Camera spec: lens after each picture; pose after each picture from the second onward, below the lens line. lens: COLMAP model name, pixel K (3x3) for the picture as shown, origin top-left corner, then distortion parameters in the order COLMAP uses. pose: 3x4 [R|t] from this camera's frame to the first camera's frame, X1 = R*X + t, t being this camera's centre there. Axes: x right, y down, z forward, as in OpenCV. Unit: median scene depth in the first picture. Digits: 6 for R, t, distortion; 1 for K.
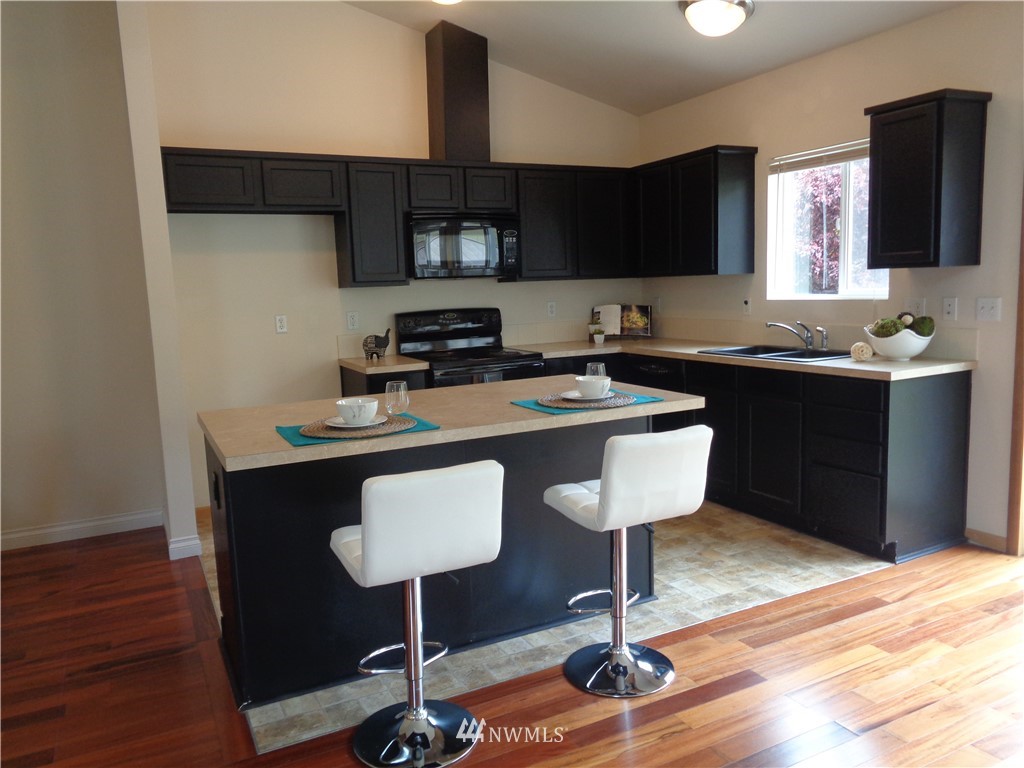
lens RADIAL K [[770.0, 0, 514.7], [0, 770.0, 383.3], [0, 0, 1]] dist [0.002506, 0.003784]
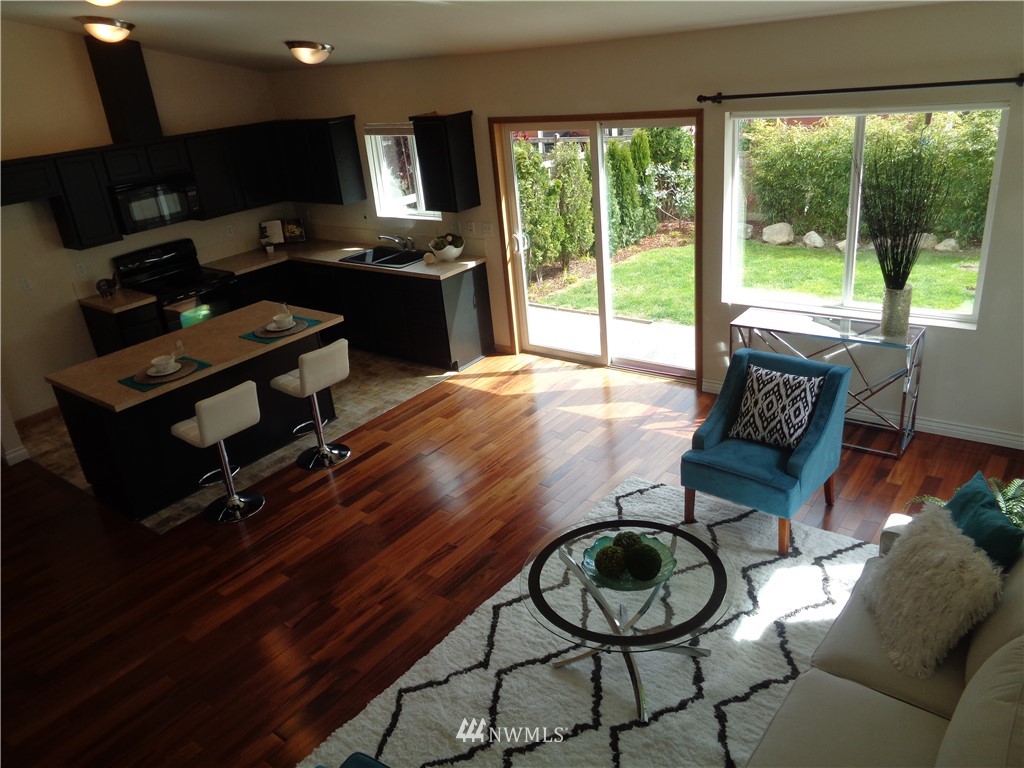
lens RADIAL K [[769.1, 0, 502.4], [0, 769.1, 380.8], [0, 0, 1]] dist [0.013111, 0.002104]
pose [[0.908727, -0.210862, 0.360211, -0.099954], [0.116008, 0.956600, 0.267319, -0.244615], [-0.400945, -0.201133, 0.893750, -0.762984]]
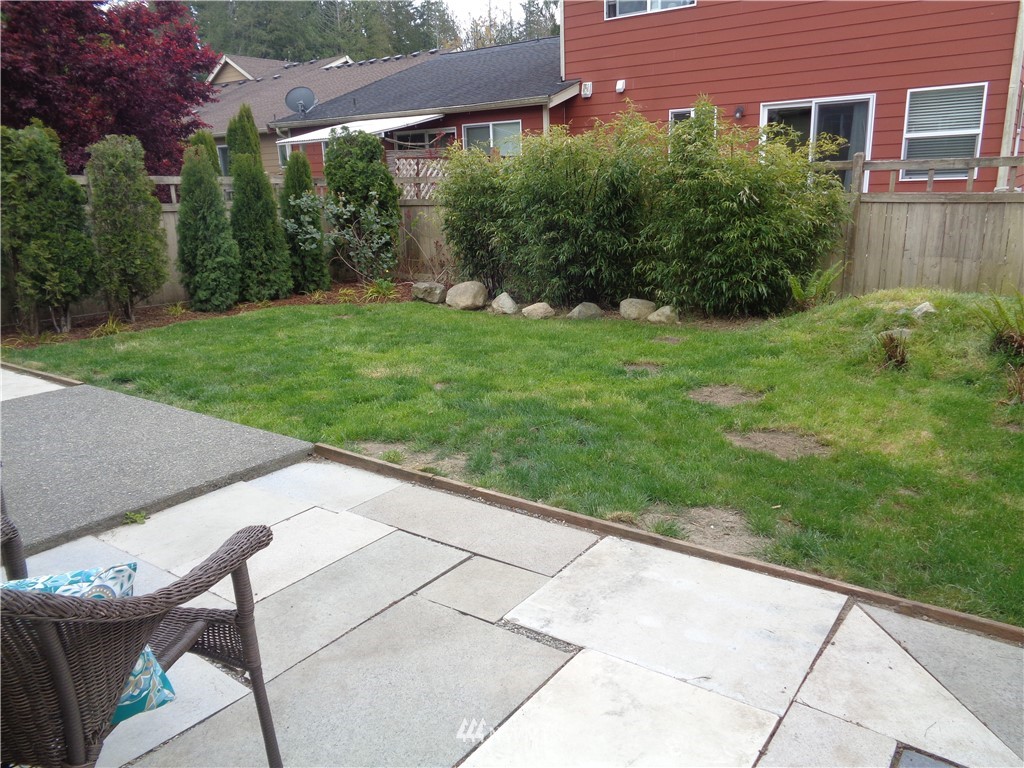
lens RADIAL K [[769.1, 0, 512.0], [0, 769.1, 384.0], [0, 0, 1]] dist [0.011392, 0.002370]
pose [[0.889883, -0.110644, 0.442567, 1.419659], [0.058524, 0.989814, 0.129782, 0.167247], [-0.452419, -0.089589, 0.887294, -0.344431]]
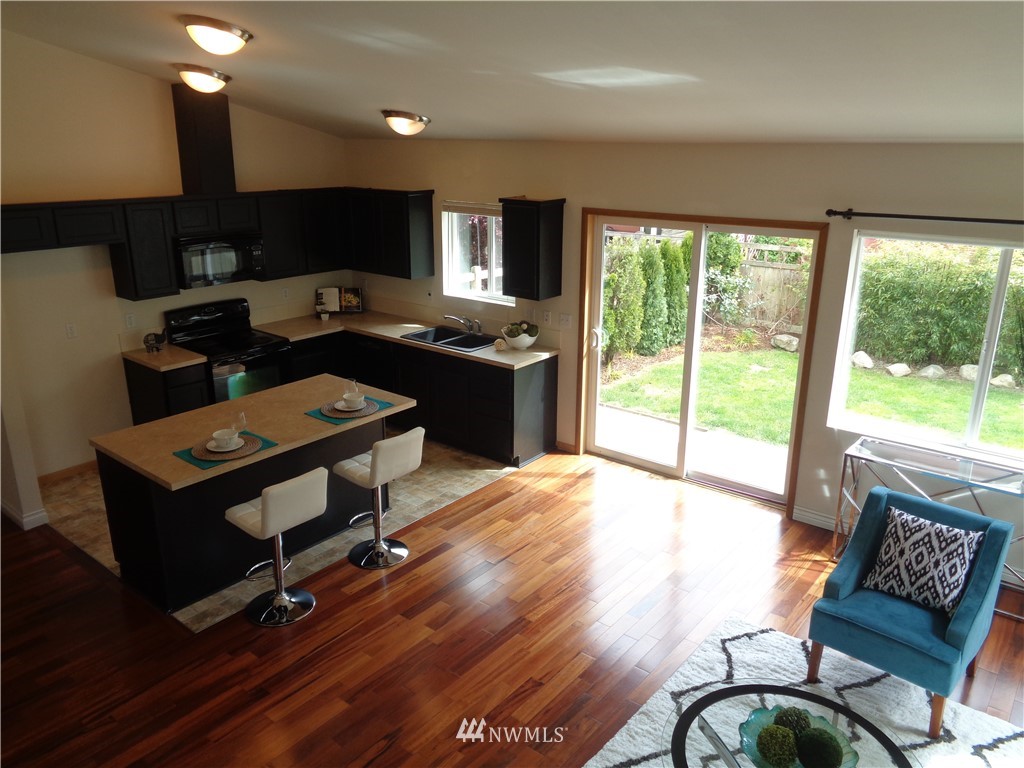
lens RADIAL K [[769.1, 0, 512.0], [0, 769.1, 384.0], [0, 0, 1]] dist [0.011392, 0.002370]
pose [[0.915235, -0.084096, 0.394046, -0.205705], [0.016137, 0.984842, 0.172700, -0.266611], [-0.402596, -0.151703, 0.902719, -0.570736]]
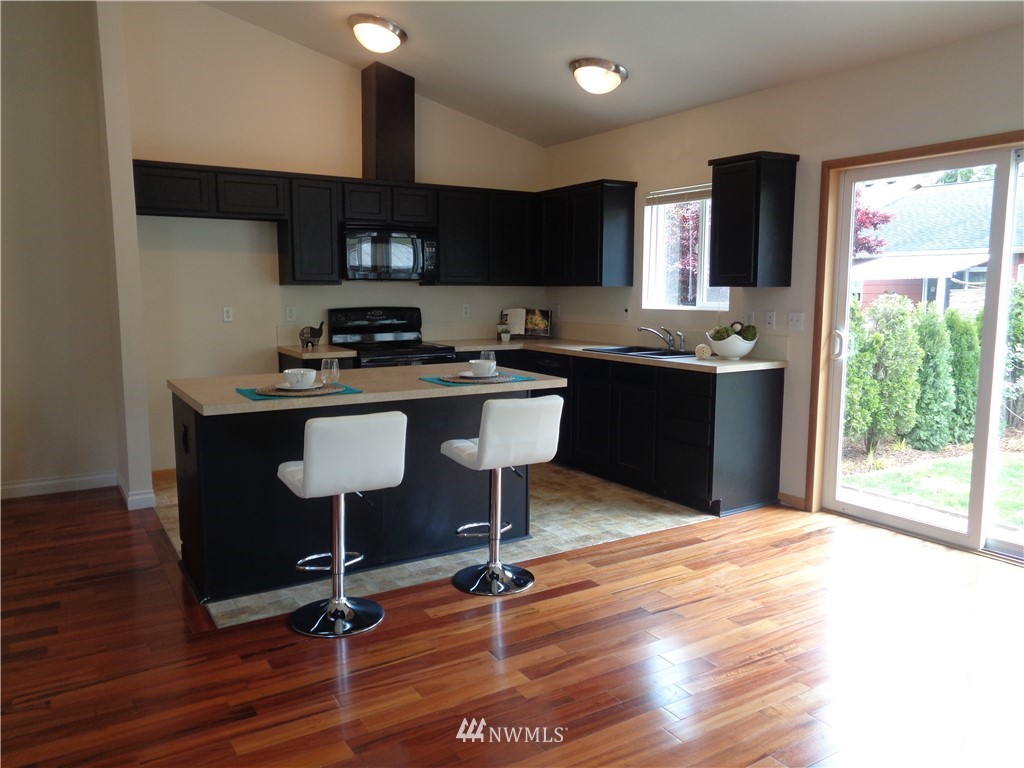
lens RADIAL K [[769.1, 0, 512.0], [0, 769.1, 384.0], [0, 0, 1]] dist [0.011392, 0.002370]
pose [[0.995836, 0.028388, 0.086634, 0.032397], [-0.027937, 0.999589, -0.006413, 0.031600], [-0.086780, 0.003966, 0.996220, -0.253515]]
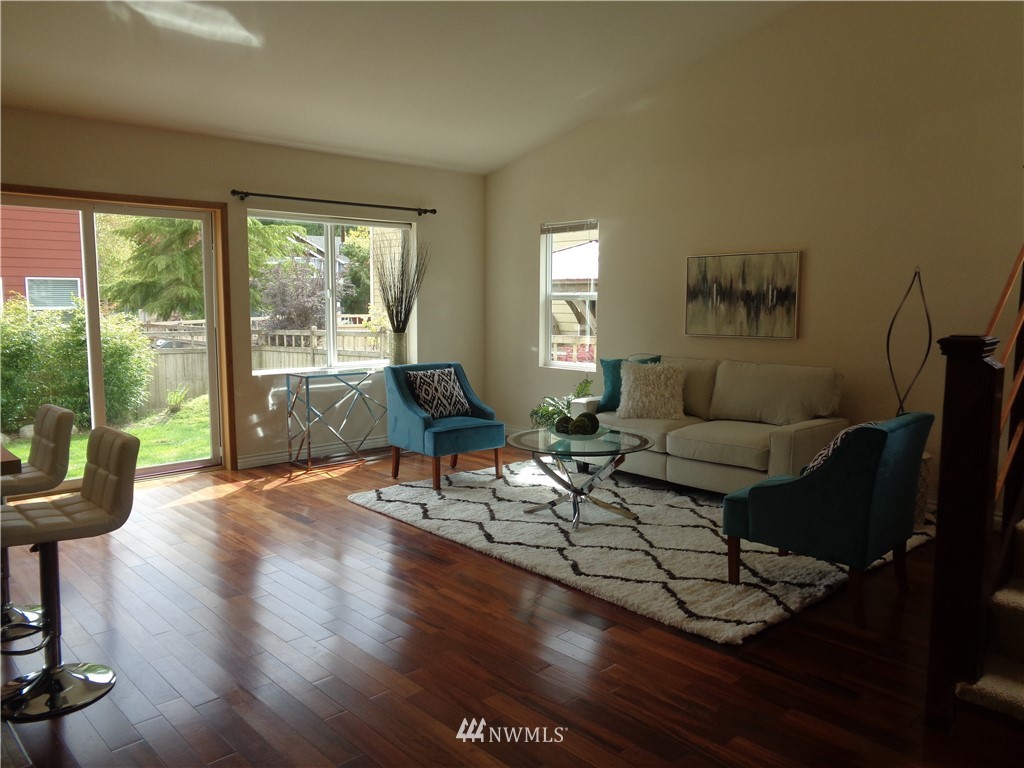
lens RADIAL K [[787.5, 0, 516.4], [0, 787.5, 385.2], [0, 0, 1]] dist [0.001192, 0.000140]
pose [[-0.260325, -0.069422, 0.963022, -0.941168], [0.133385, 0.985262, 0.107082, -0.015896], [-0.956263, 0.156328, -0.247228, 0.363498]]
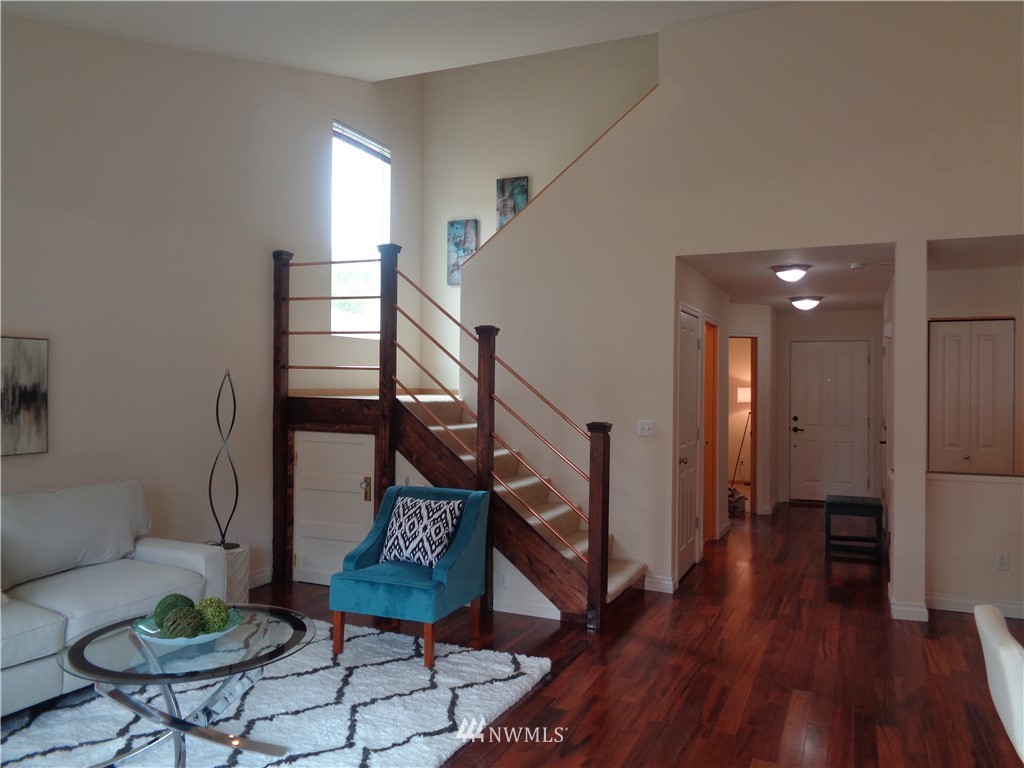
lens RADIAL K [[787.5, 0, 516.4], [0, 787.5, 385.2], [0, 0, 1]] dist [0.001192, 0.000140]
pose [[-0.777145, 0.034496, -0.628376, 0.555647], [-0.058504, 0.990213, 0.126713, -0.151858], [0.626597, 0.135237, -0.767520, 0.752177]]
